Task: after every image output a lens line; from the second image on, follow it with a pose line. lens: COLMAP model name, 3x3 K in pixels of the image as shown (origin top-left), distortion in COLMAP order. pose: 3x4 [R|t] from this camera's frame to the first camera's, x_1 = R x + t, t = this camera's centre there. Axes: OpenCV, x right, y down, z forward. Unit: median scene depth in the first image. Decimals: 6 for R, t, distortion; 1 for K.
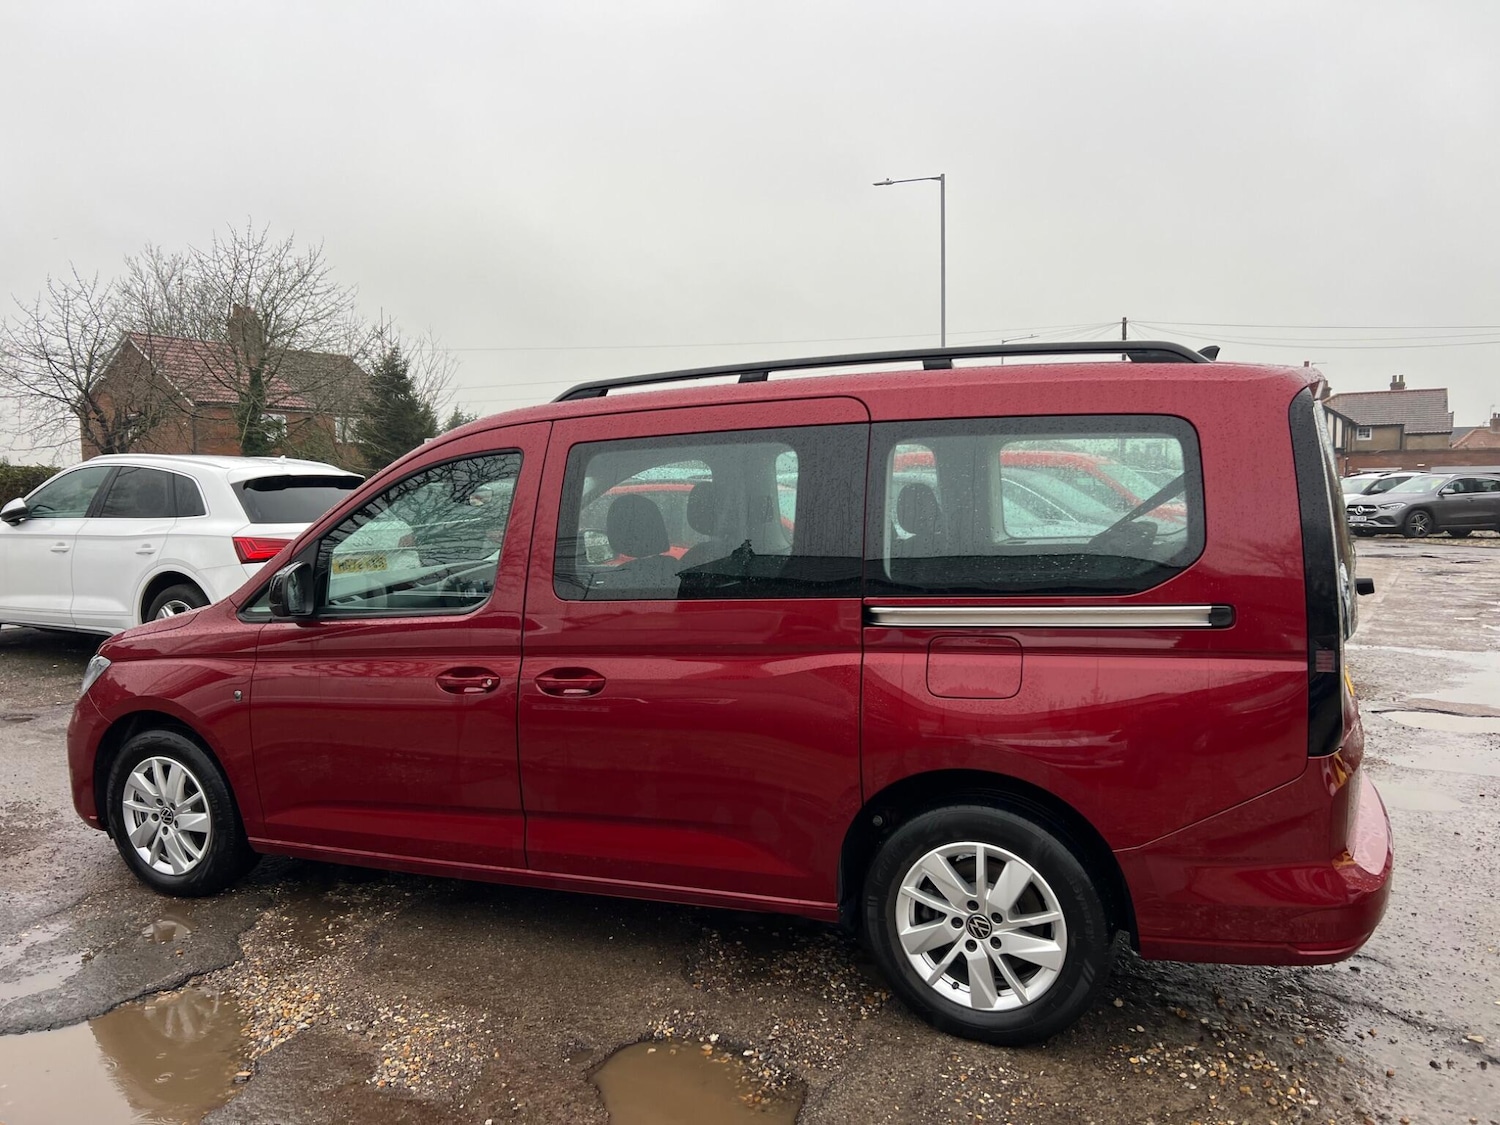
lens RADIAL K [[1132.9, 0, 734.2], [0, 1132.9, 569.0], [0, 0, 1]] dist [0.057056, -0.064481]
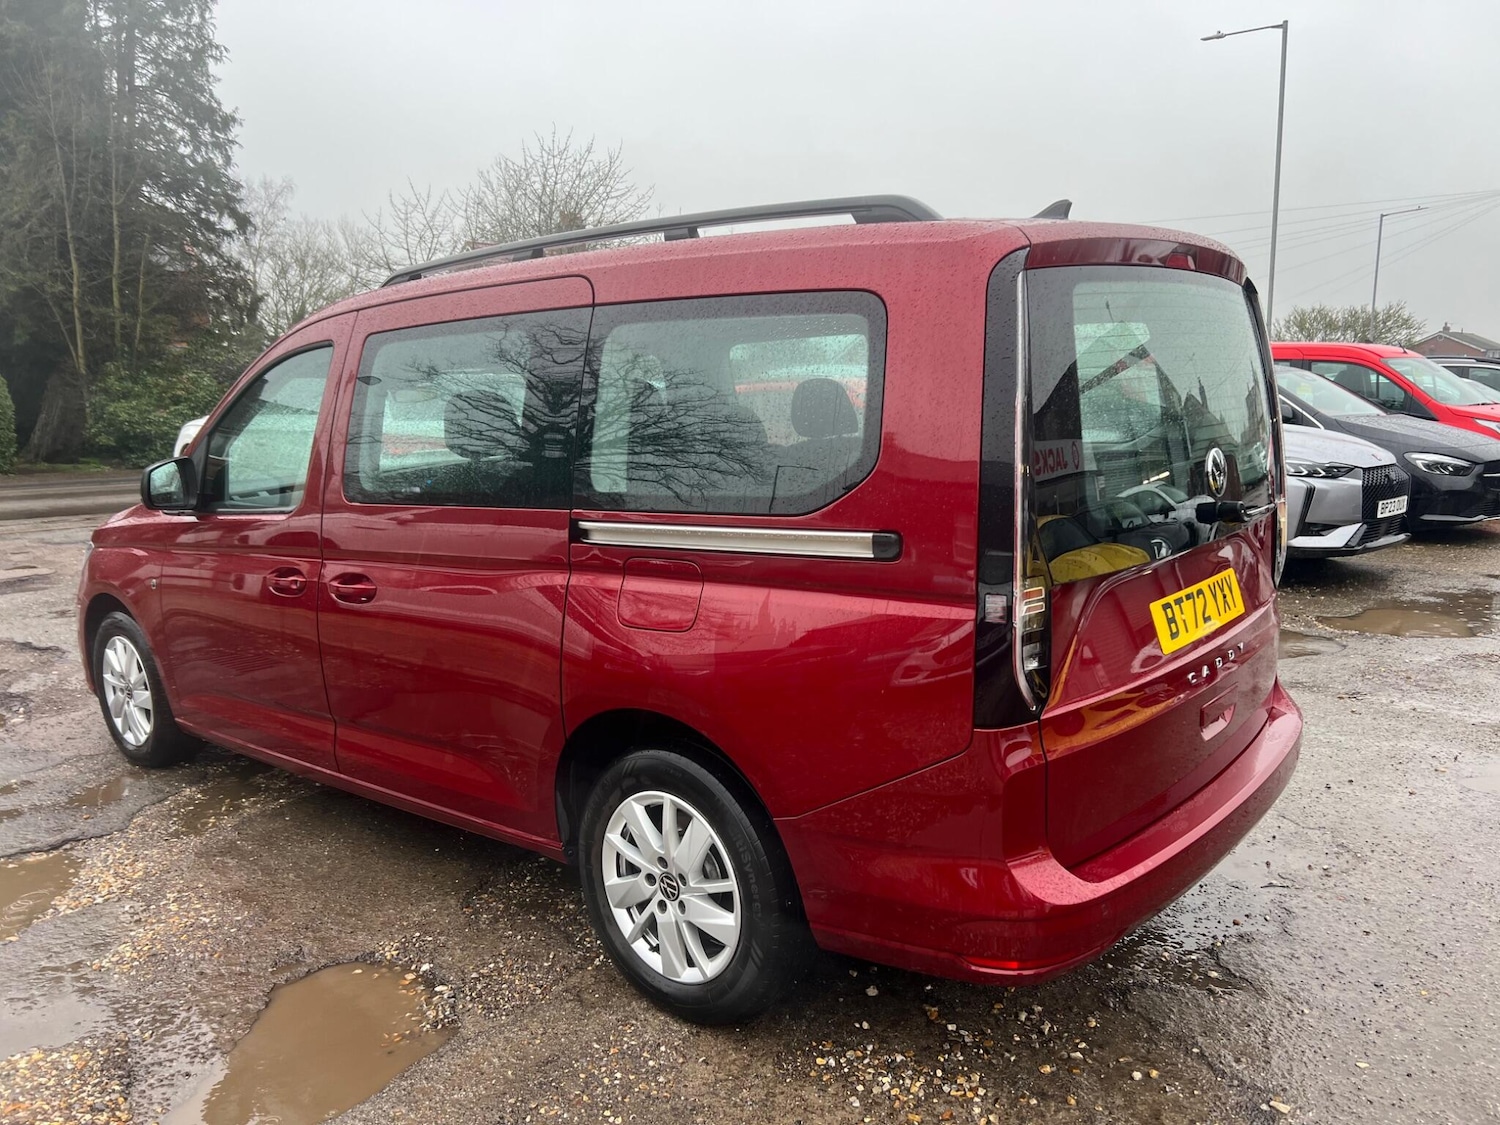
lens RADIAL K [[1132.4, 0, 751.2], [0, 1132.4, 567.0], [0, 0, 1]] dist [0.058237, -0.064205]
pose [[0.961621, 0.044409, -0.270765, 0.456582], [-0.021202, 0.995891, 0.088038, -0.009927], [0.273562, -0.078918, 0.958611, 0.177735]]
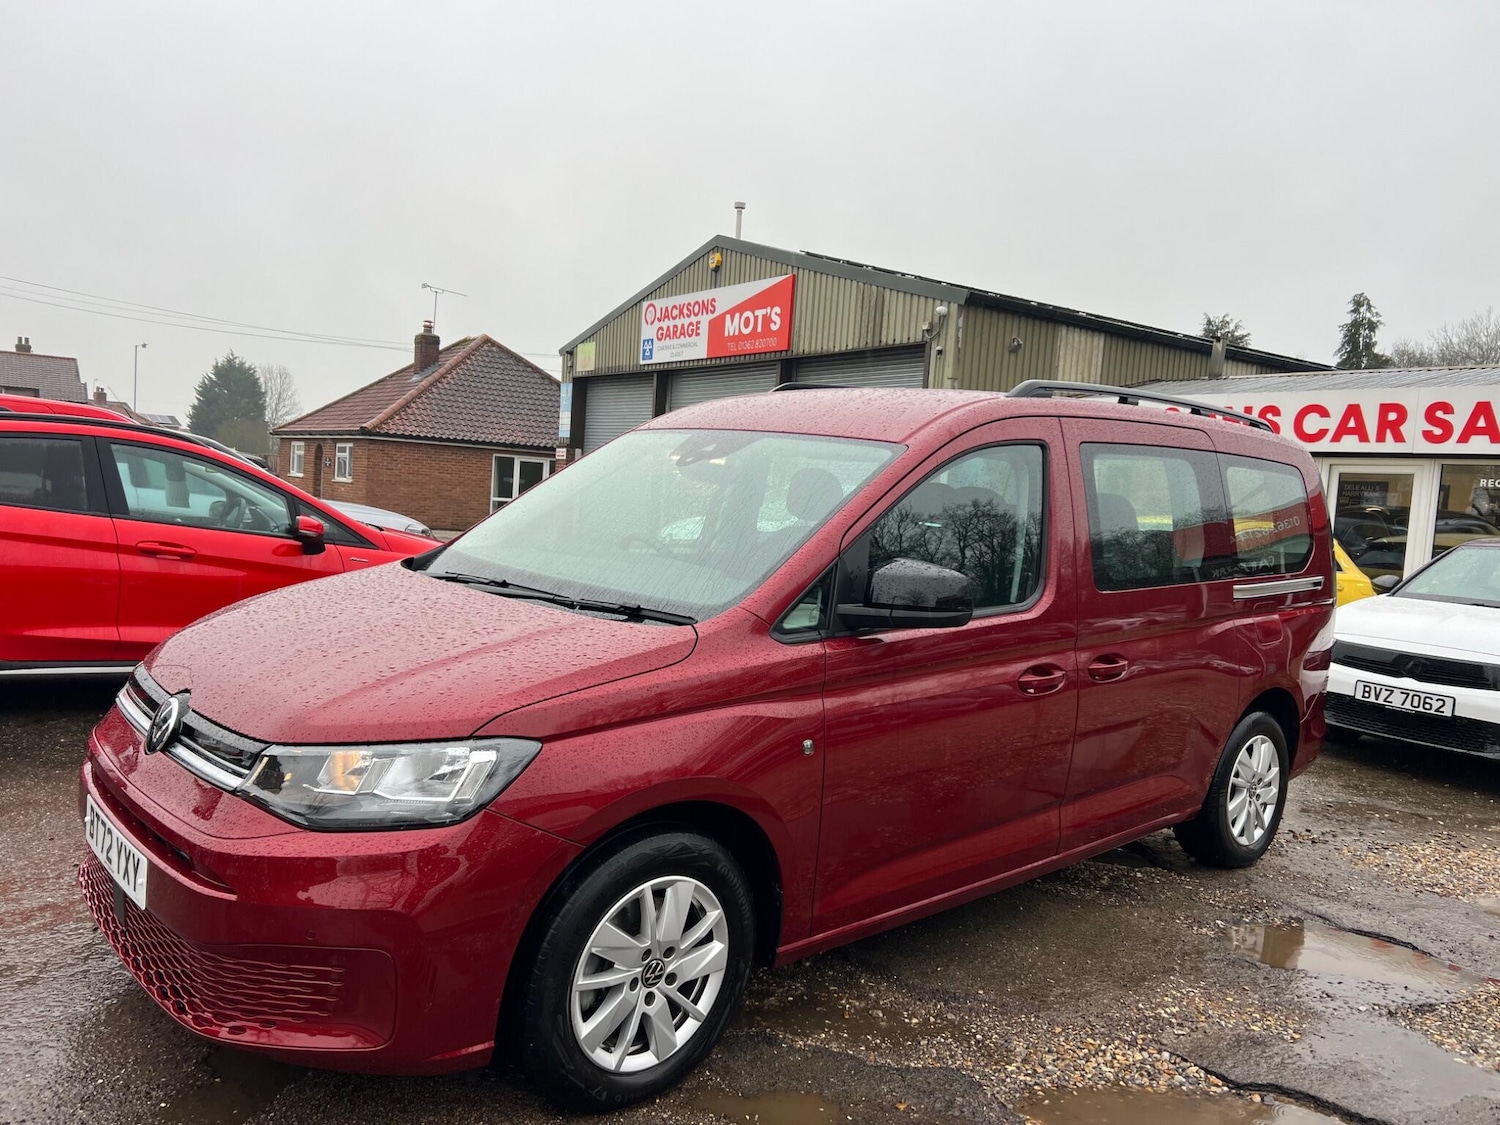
lens RADIAL K [[1116.4, 0, 747.8], [0, 1116.4, 580.3], [0, 0, 1]] dist [0.058849, -0.059106]
pose [[0.407246, -0.033939, 0.912688, -1.310222], [-0.003001, 0.999254, 0.038497, -0.023343], [-0.913313, -0.018416, 0.406841, 0.918468]]
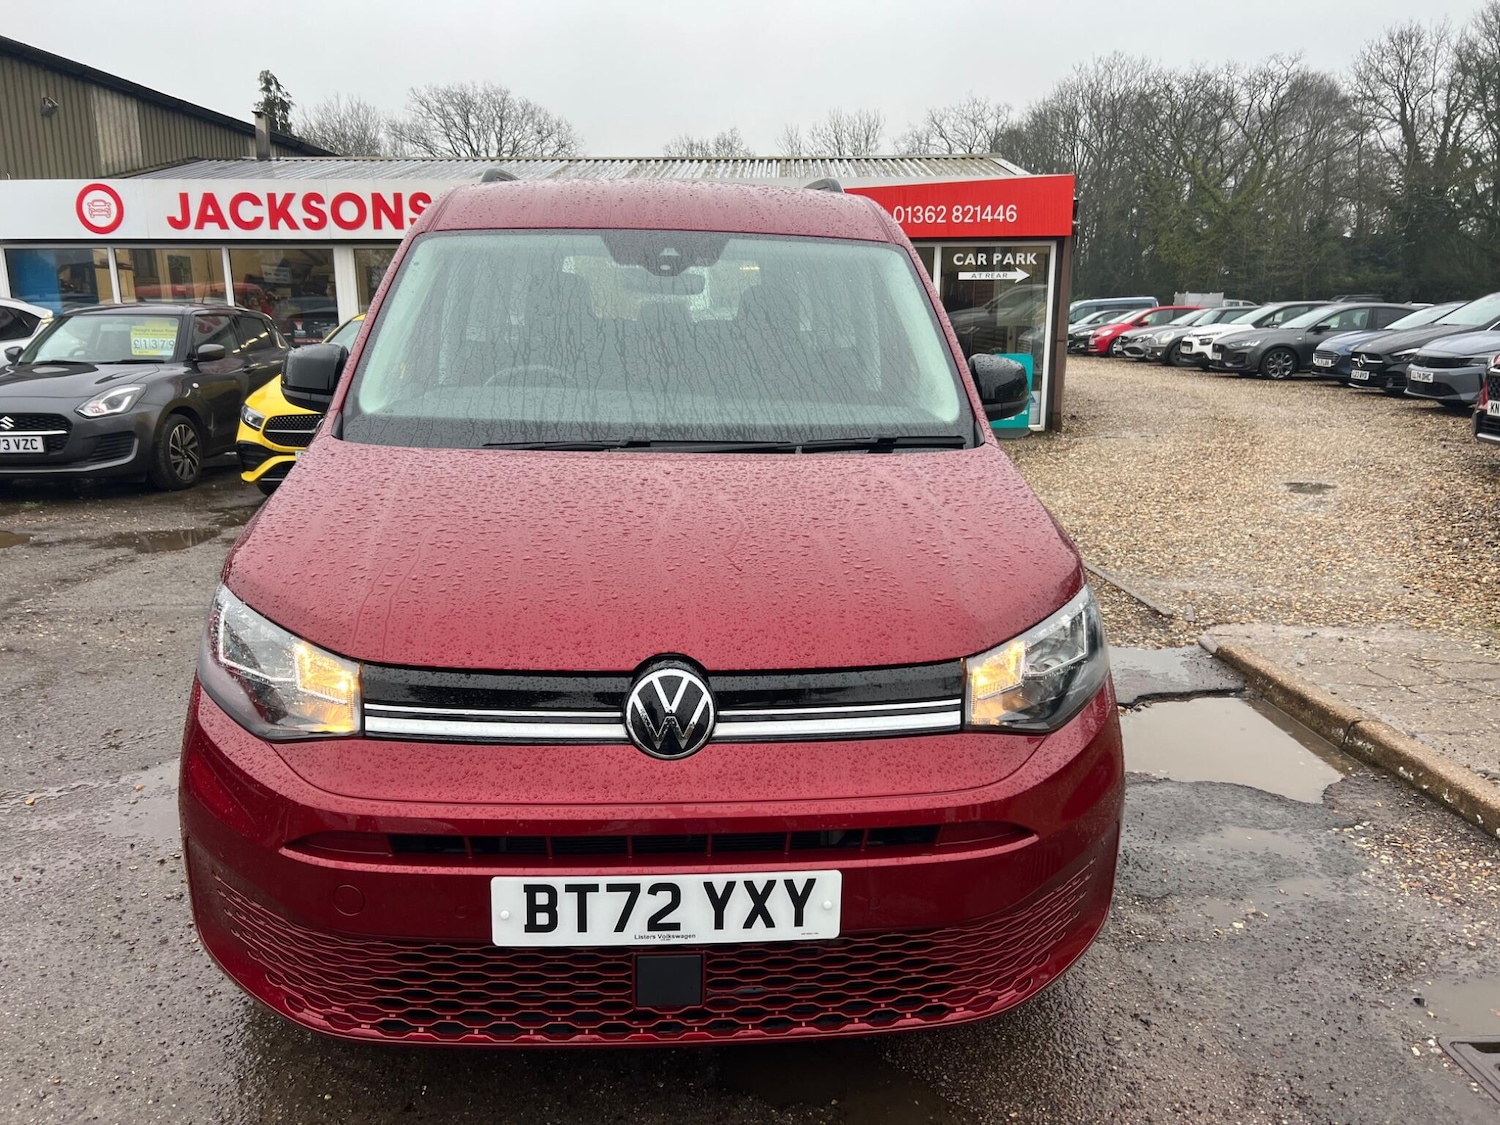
lens RADIAL K [[1113.8, 0, 737.3], [0, 1113.8, 580.5], [0, 0, 1]] dist [0.053773, -0.053937]
pose [[-0.466597, -0.189990, 0.863823, -1.208648], [0.078100, 0.963991, 0.254207, -0.079436], [-0.881015, 0.186077, -0.434957, 1.806424]]
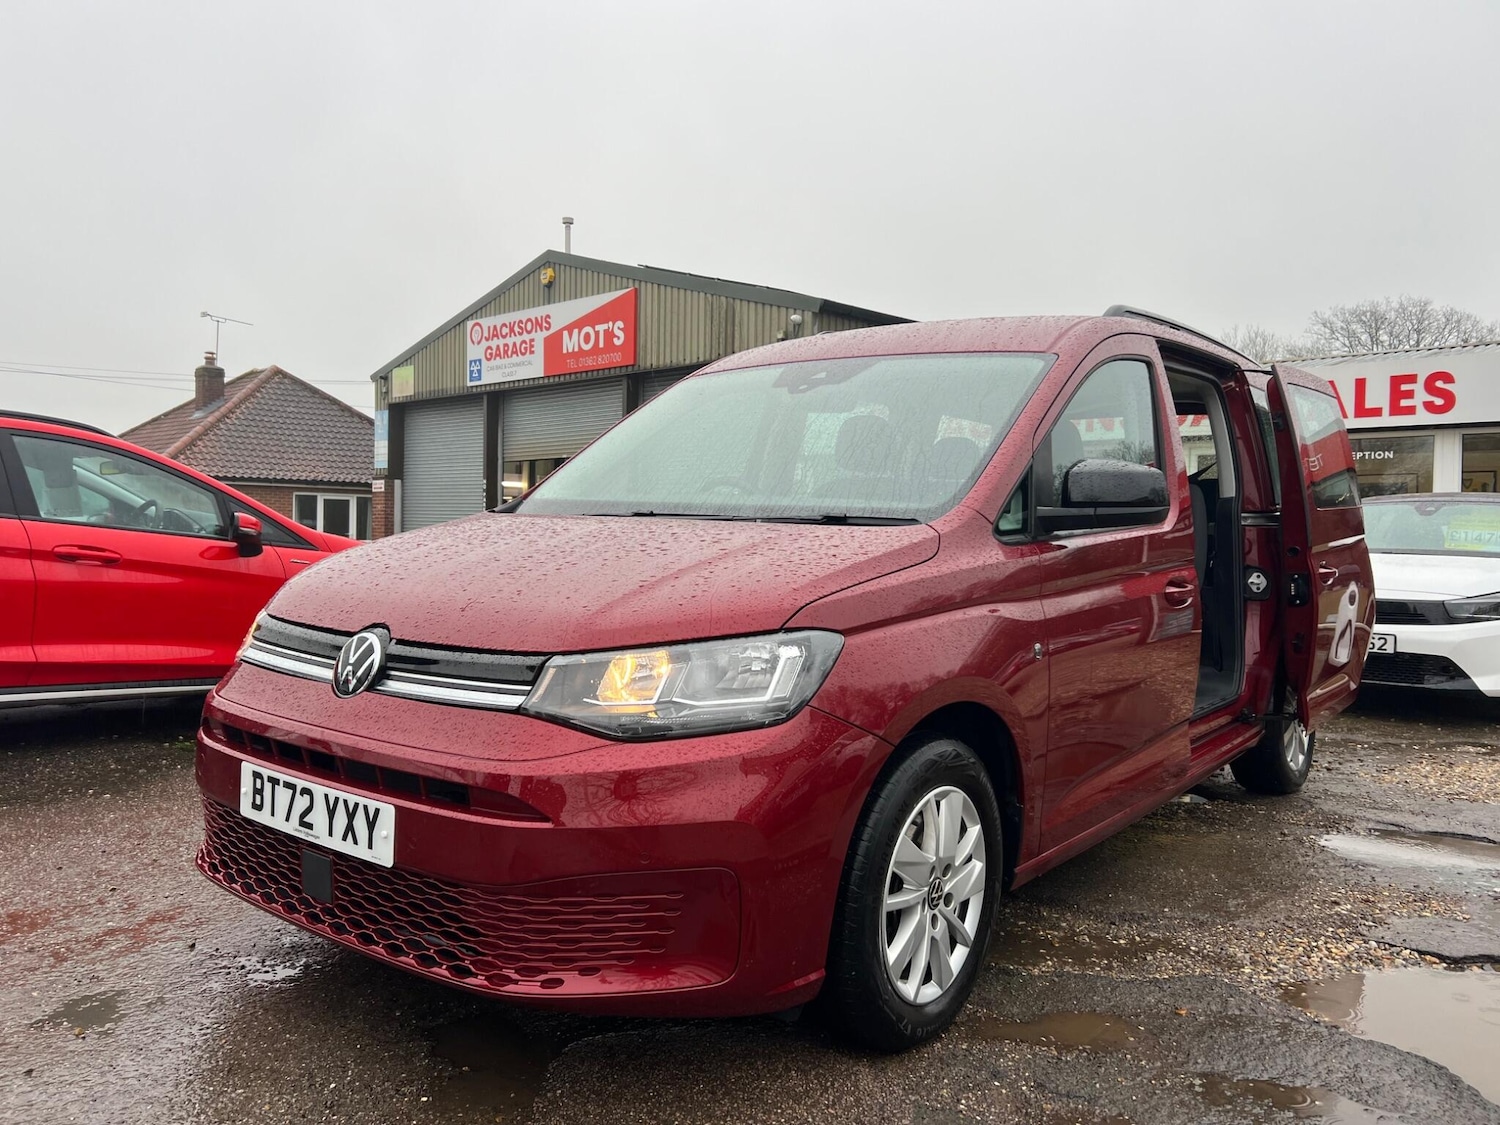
lens RADIAL K [[1149.5, 0, 745.4], [0, 1149.5, 560.2], [0, 0, 1]] dist [0.055603, -0.065176]
pose [[0.242855, -0.005580, 0.970047, -1.378822], [0.053536, 0.998537, -0.007659, 0.065392], [-0.968584, 0.053792, 0.242798, 1.215834]]
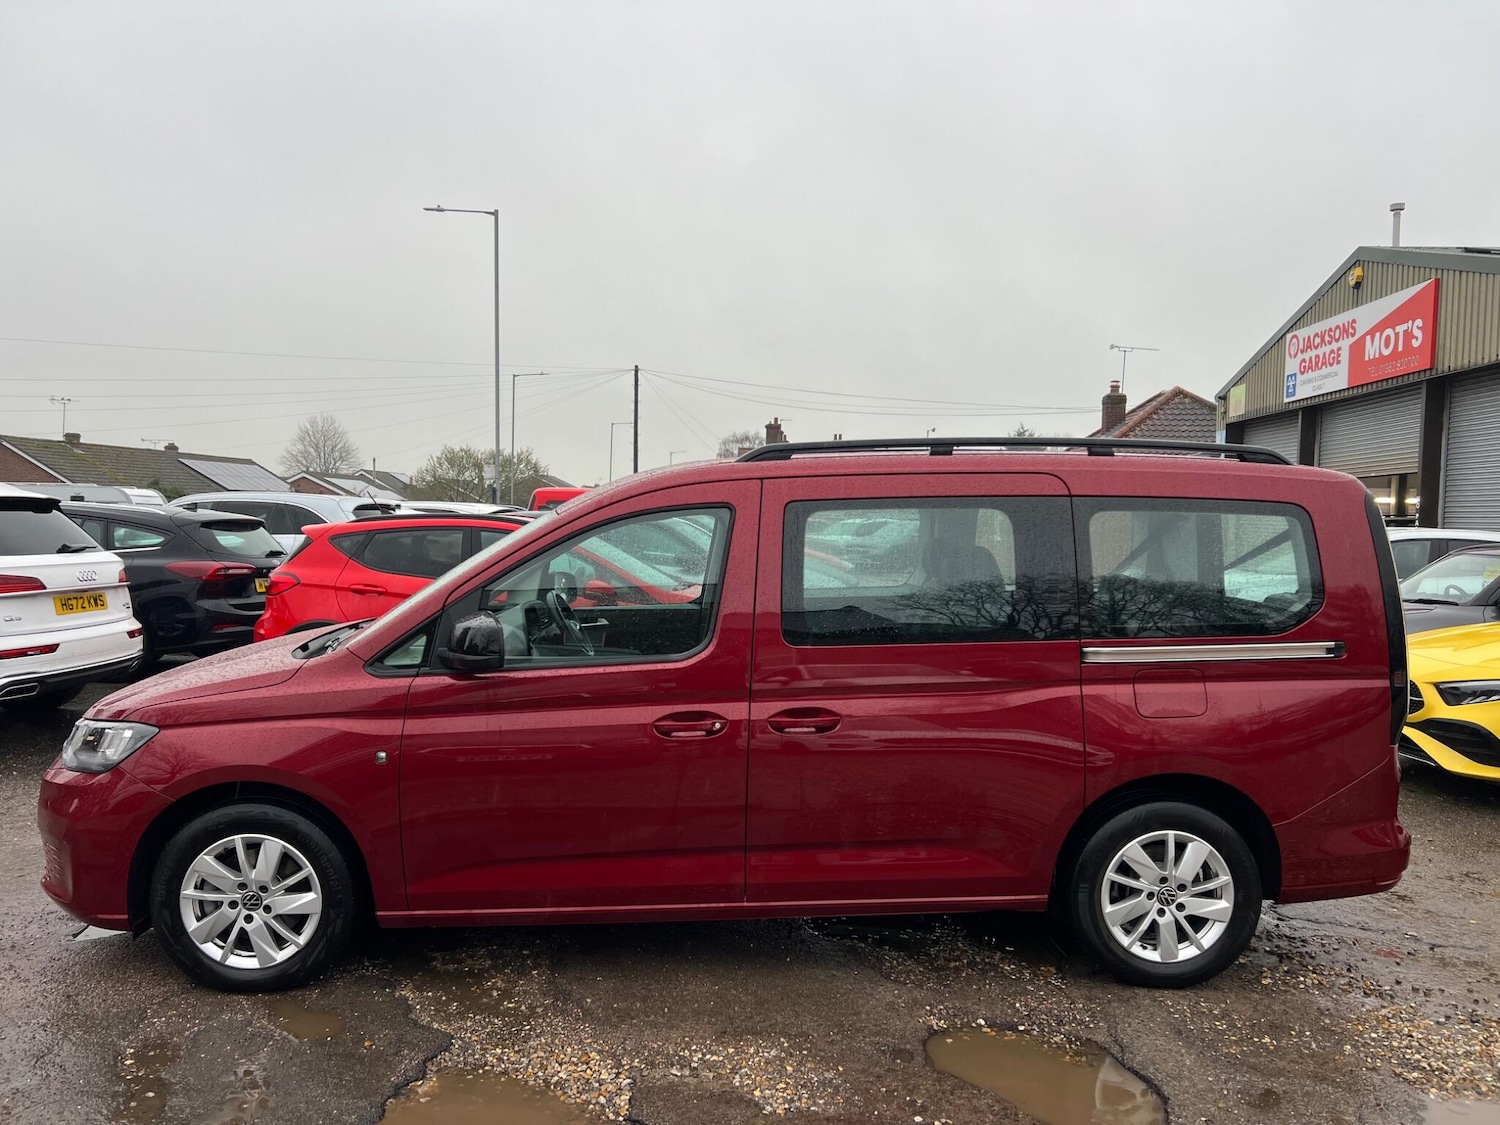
lens RADIAL K [[1132.3, 0, 744.1], [0, 1132.3, 565.1], [0, 0, 1]] dist [0.060324, -0.066987]
pose [[0.893897, 0.010105, 0.448158, -0.713585], [0.002932, 0.999593, -0.028386, -0.020166], [-0.448262, 0.026688, 0.893504, 0.054364]]
